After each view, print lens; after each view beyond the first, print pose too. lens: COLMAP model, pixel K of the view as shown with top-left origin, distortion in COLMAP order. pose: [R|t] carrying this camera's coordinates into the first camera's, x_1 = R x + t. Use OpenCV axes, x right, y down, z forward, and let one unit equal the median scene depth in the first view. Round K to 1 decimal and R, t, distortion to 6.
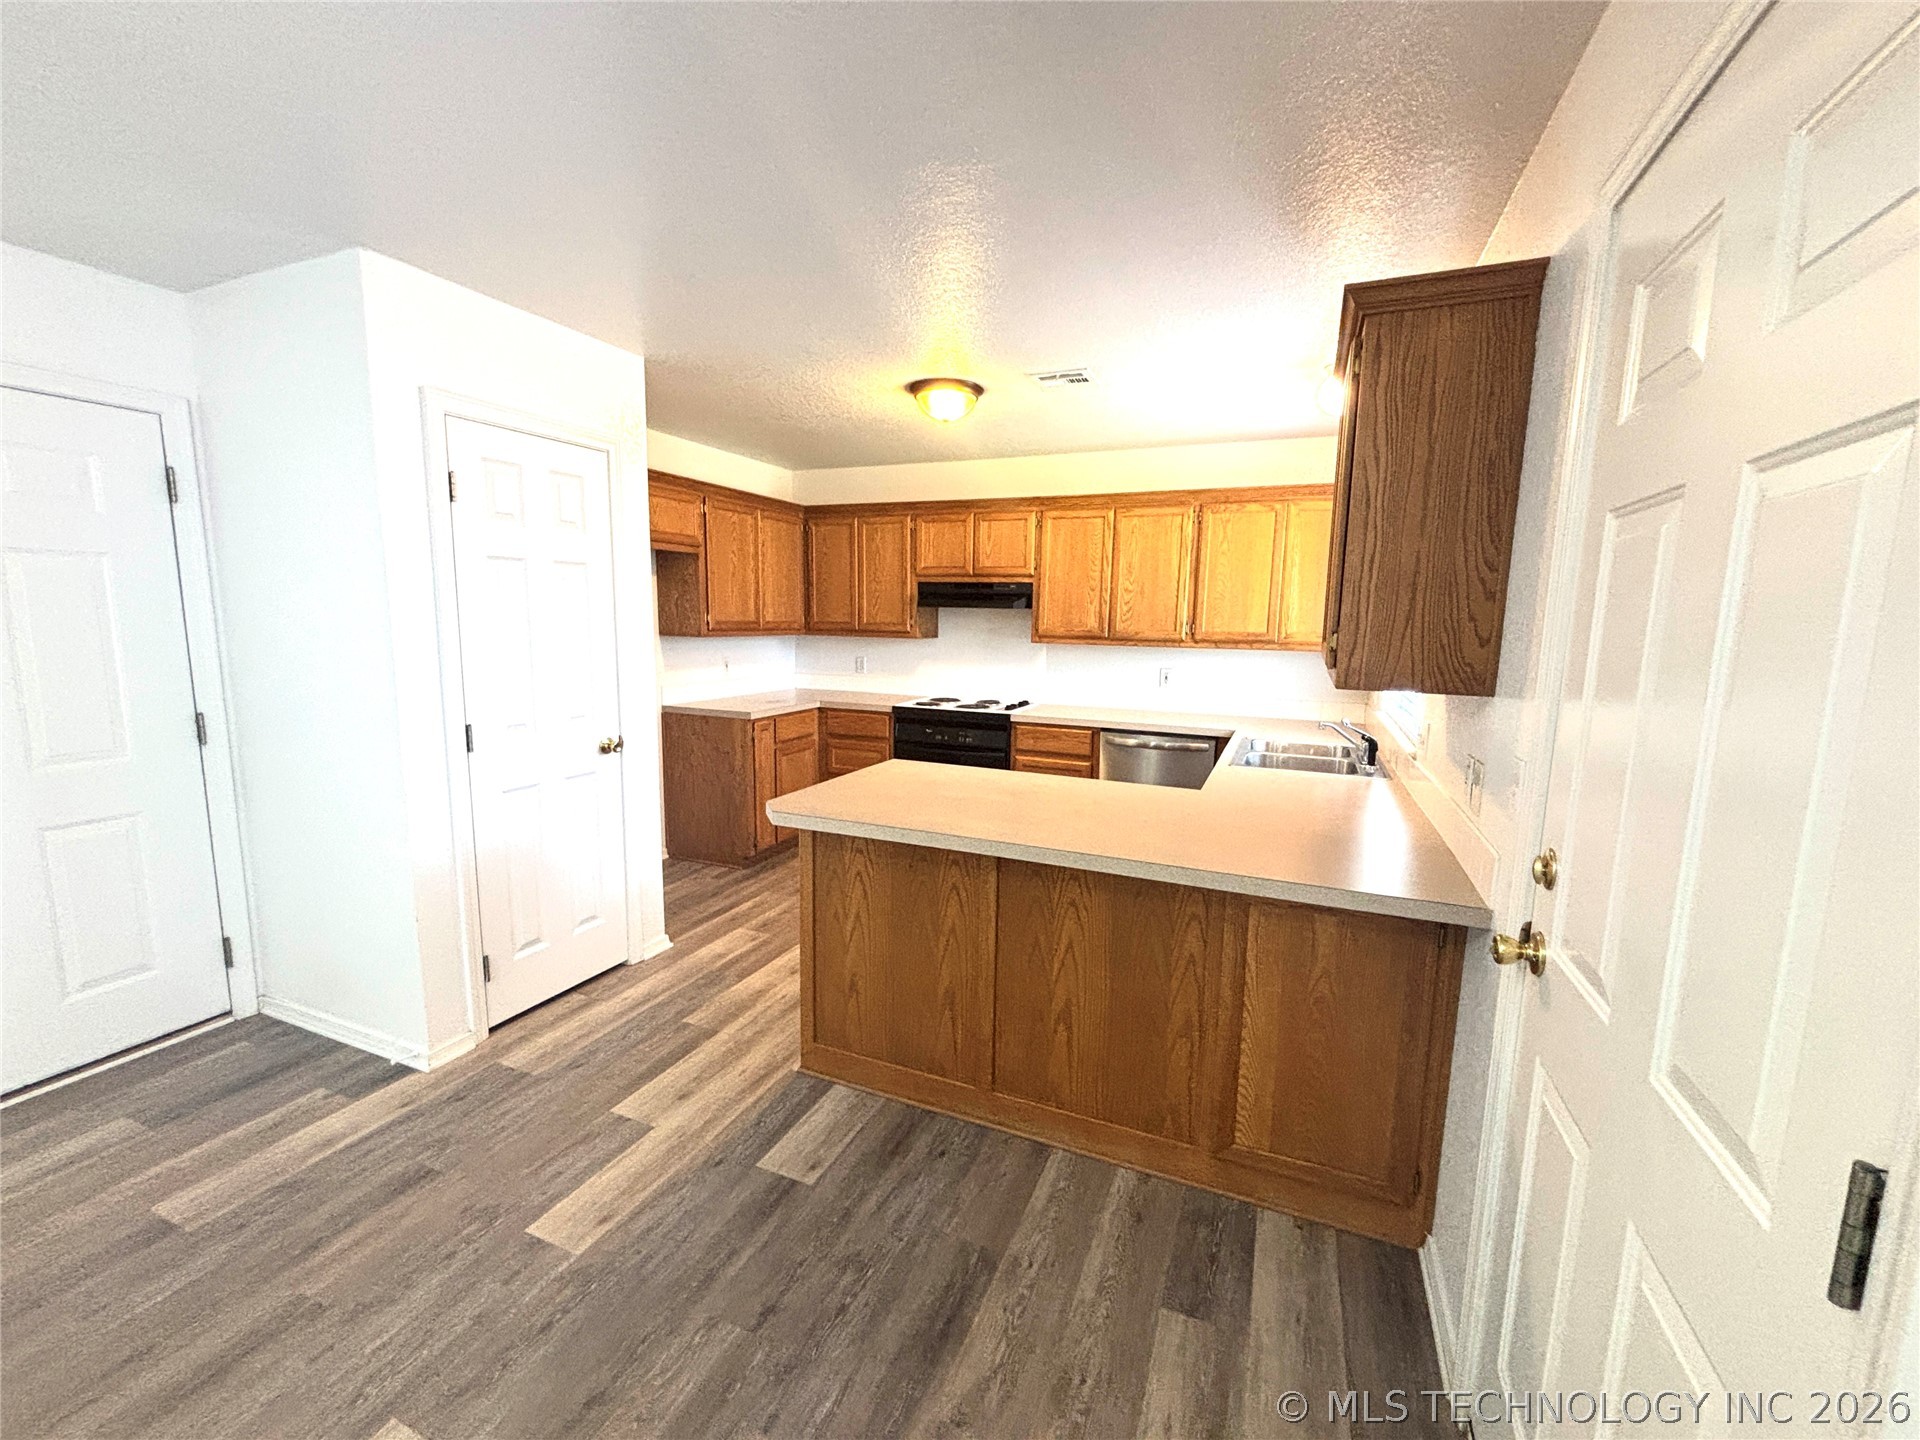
lens RADIAL K [[772.2, 0, 953.8], [0, 772.2, 720.6], [0, 0, 1]] dist [0.000729, 0.000536]
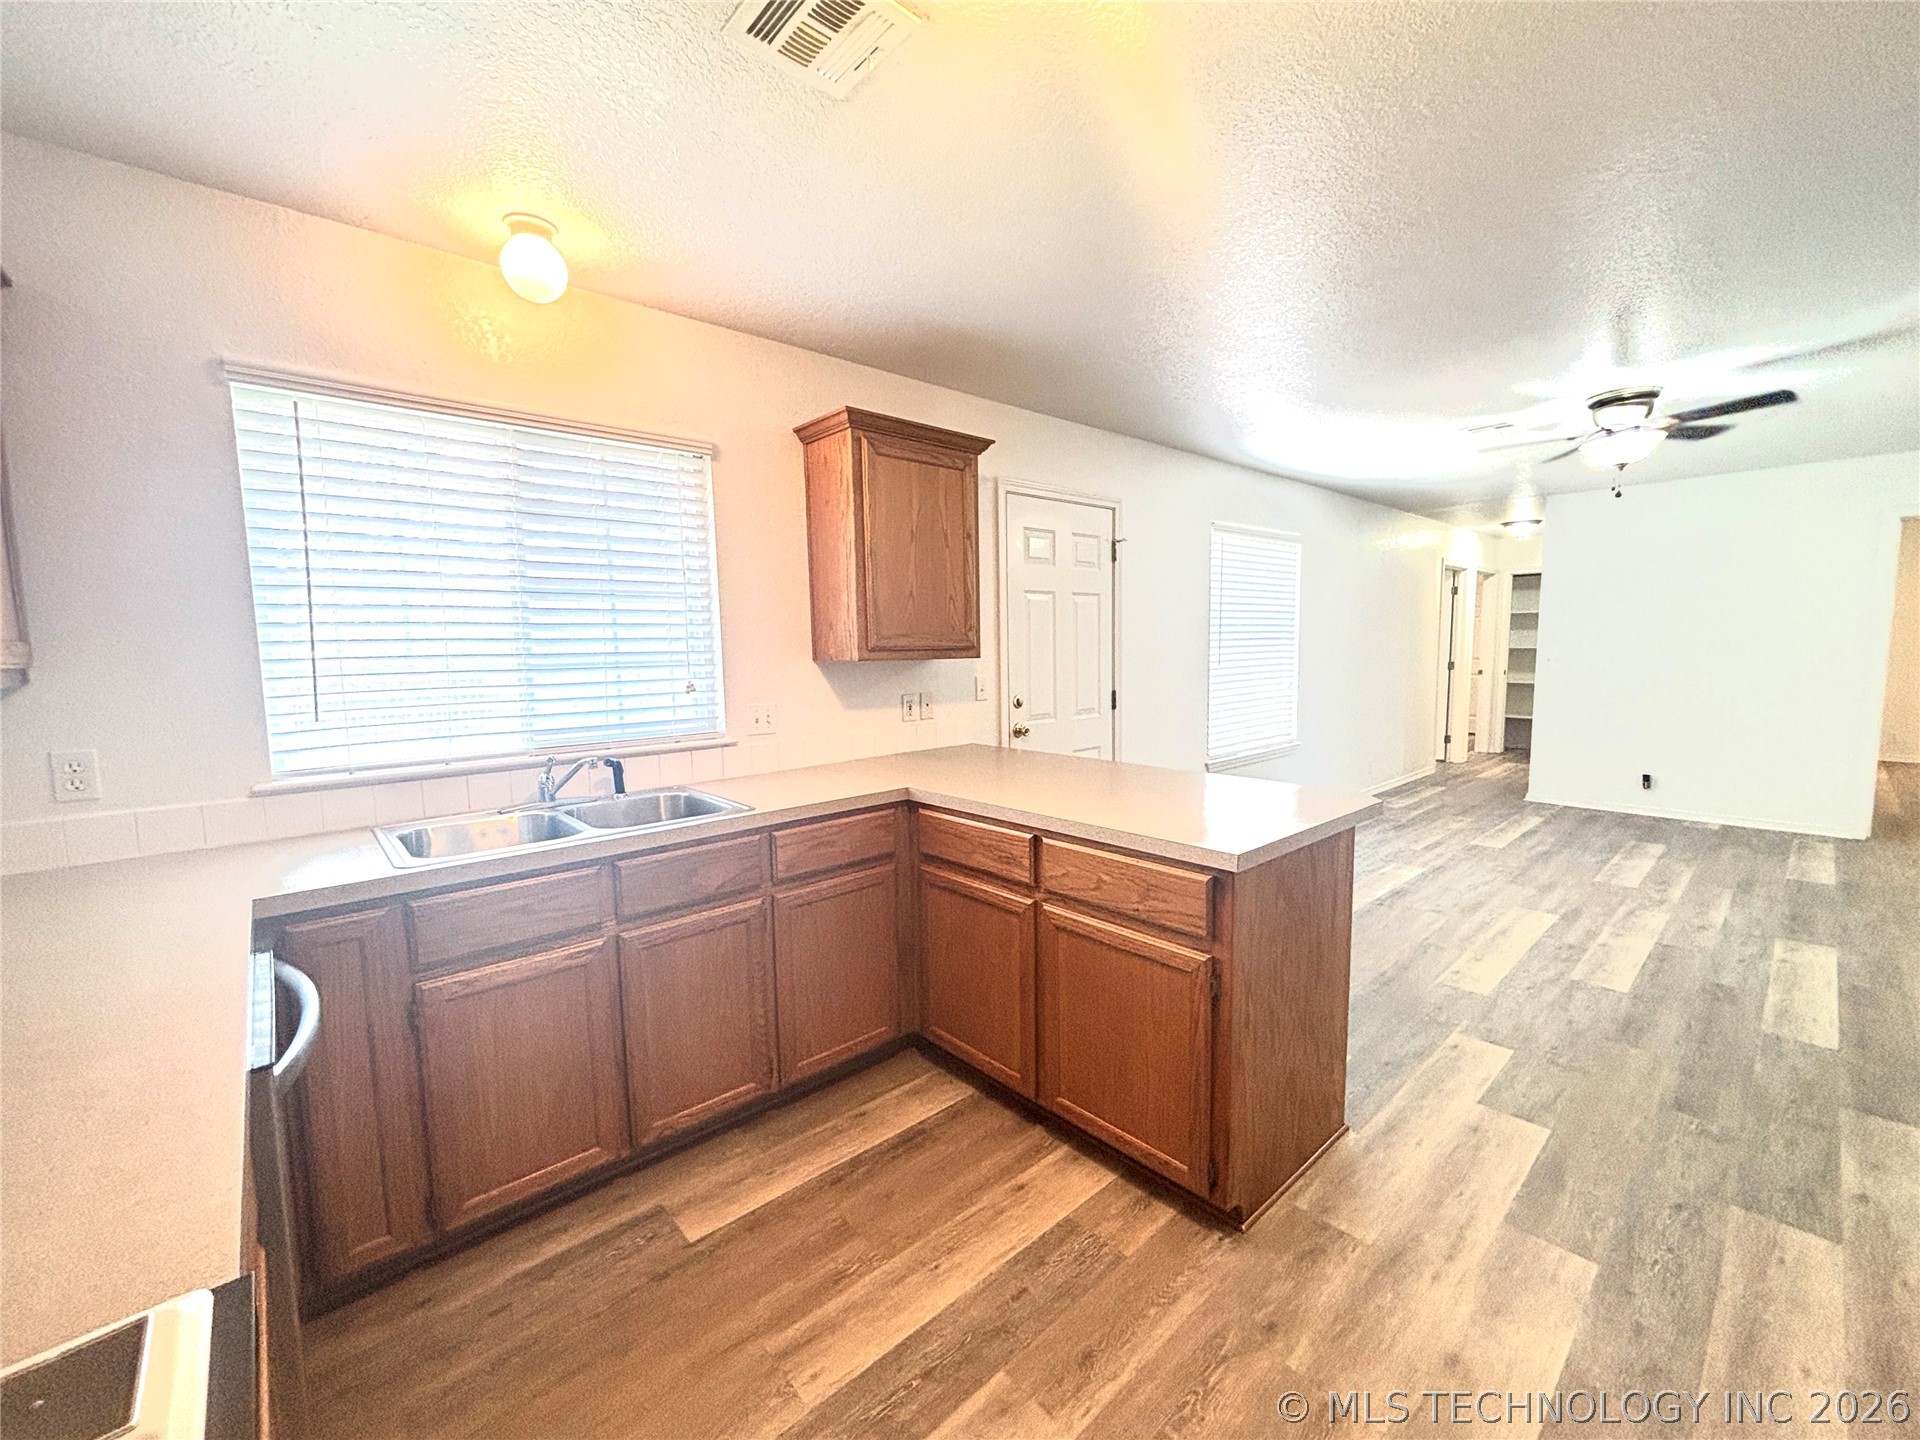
lens RADIAL K [[772.2, 0, 965.3], [0, 772.2, 727.5], [0, 0, 1]] dist [0.000729, 0.000536]
pose [[-0.910019, -0.042123, 0.412421, -0.088049], [0.058076, 0.972061, 0.227428, -0.118067], [-0.410479, 0.230916, -0.882148, 1.062334]]
